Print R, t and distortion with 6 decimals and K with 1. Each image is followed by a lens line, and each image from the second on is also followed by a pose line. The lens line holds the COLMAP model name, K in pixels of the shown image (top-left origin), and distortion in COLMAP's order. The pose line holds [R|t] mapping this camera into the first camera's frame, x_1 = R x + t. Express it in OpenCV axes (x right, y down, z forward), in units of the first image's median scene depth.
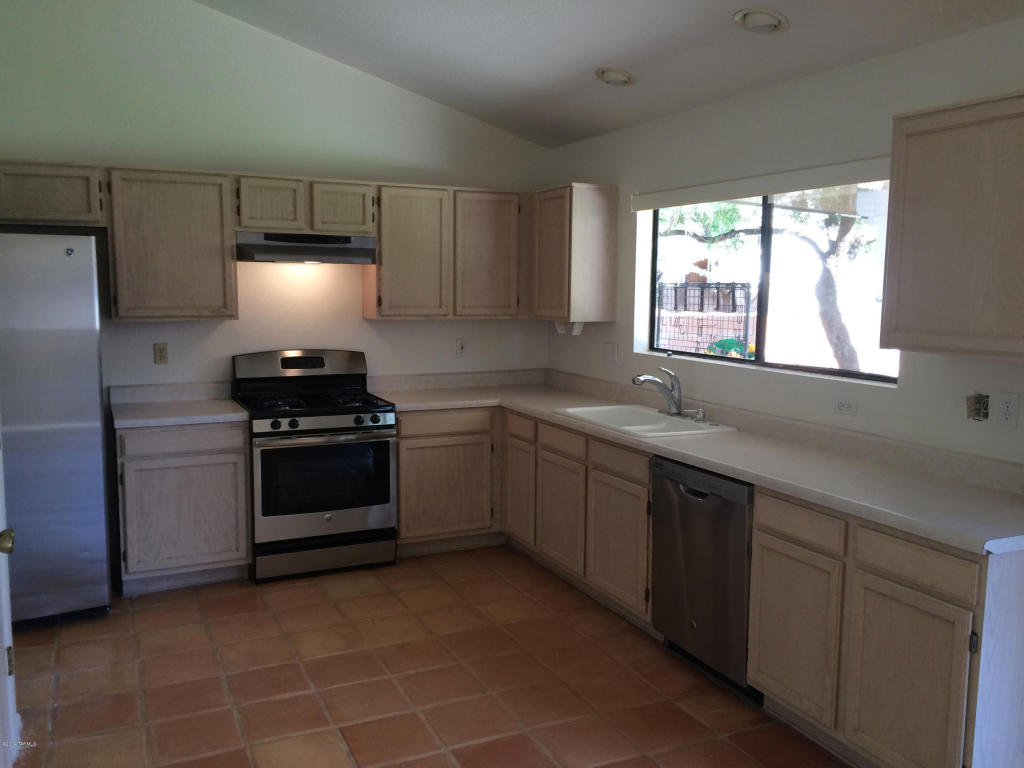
lens RADIAL K [[880.1, 0, 510.9], [0, 880.1, 383.4], [0, 0, 1]] dist [0.063108, -0.081889]
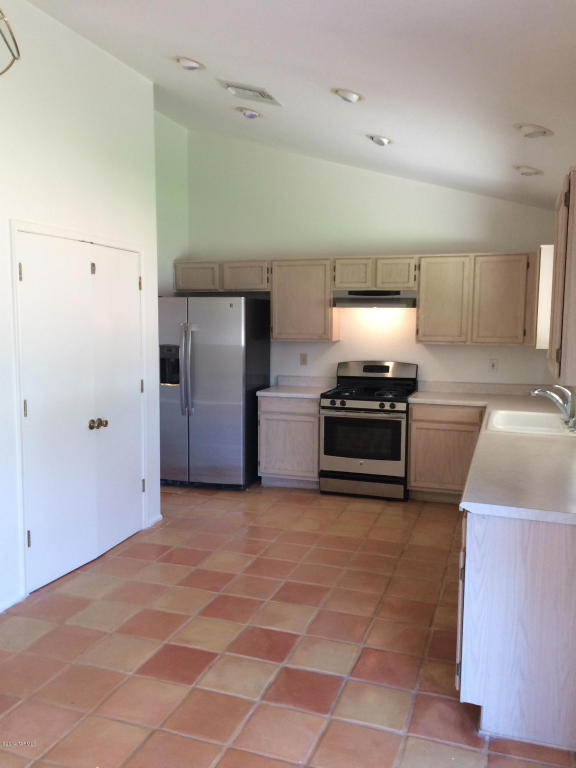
lens RADIAL K [[660.1, 0, 288.3], [0, 660.1, 383.9], [0, 0, 1]] dist [0.063108, -0.081889]
pose [[0.712951, 0.067870, -0.697922, 0.530758], [-0.079068, 0.996738, 0.016158, -0.003077], [0.696742, 0.043664, 0.715992, 0.018189]]
